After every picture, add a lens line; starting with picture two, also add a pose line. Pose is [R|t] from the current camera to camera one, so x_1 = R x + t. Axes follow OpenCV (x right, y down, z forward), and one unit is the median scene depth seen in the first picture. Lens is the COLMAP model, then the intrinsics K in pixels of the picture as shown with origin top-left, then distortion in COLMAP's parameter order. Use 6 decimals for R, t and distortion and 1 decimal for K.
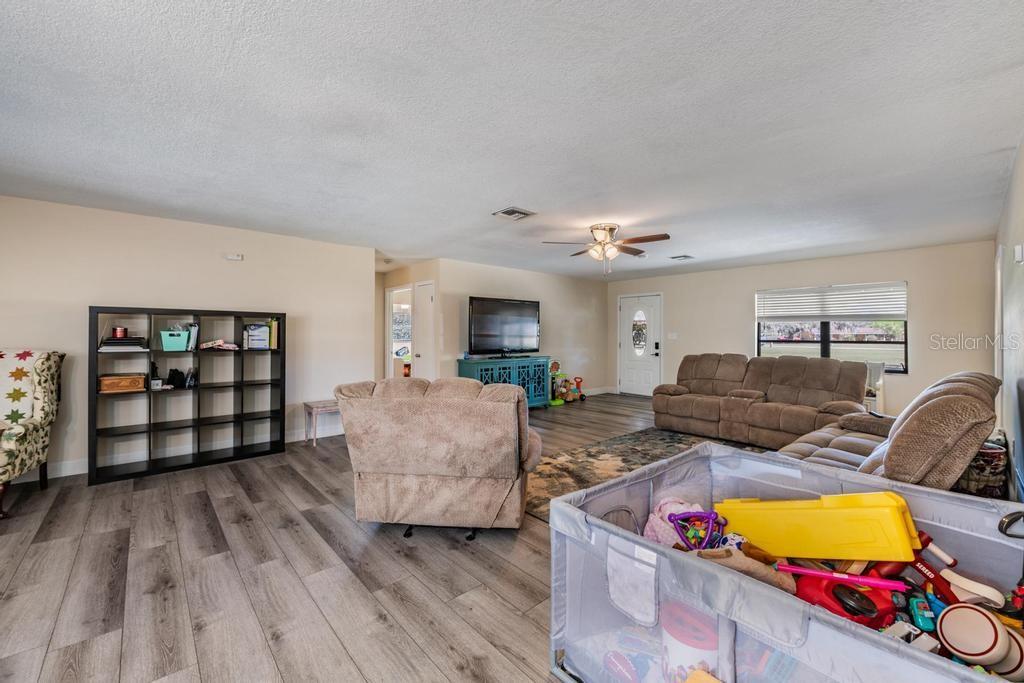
lens RADIAL K [[405.4, 0, 506.4], [0, 405.4, 335.0], [0, 0, 1]] dist [-0.009293, -0.002561]
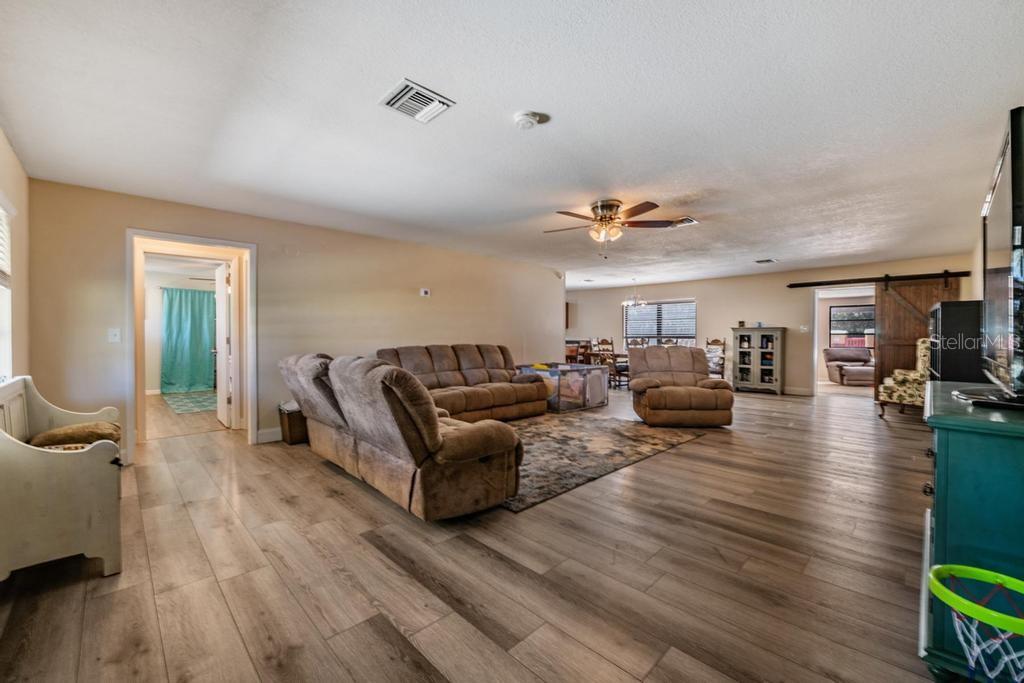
lens RADIAL K [[405.4, 0, 506.2], [0, 405.4, 340.8], [0, 0, 1]] dist [-0.009293, -0.002561]
pose [[-0.999082, -0.006981, -0.042270, 0.523350], [-0.007417, 0.999921, 0.010164, 0.029501], [0.042196, 0.010468, -0.999055, 1.964836]]
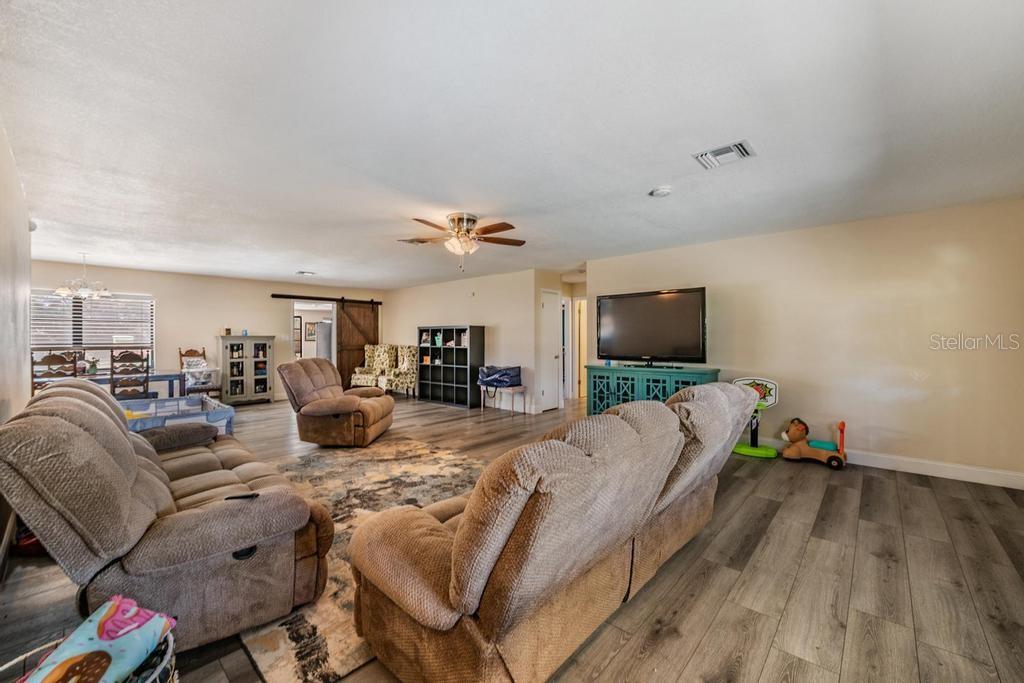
lens RADIAL K [[405.4, 0, 516.4], [0, 405.4, 332.5], [0, 0, 1]] dist [-0.009293, -0.002561]
pose [[0.106123, -0.021591, -0.994119, 1.194486], [0.006066, 0.999760, -0.021066, 0.007063], [0.994334, -0.003795, 0.106229, 1.055365]]
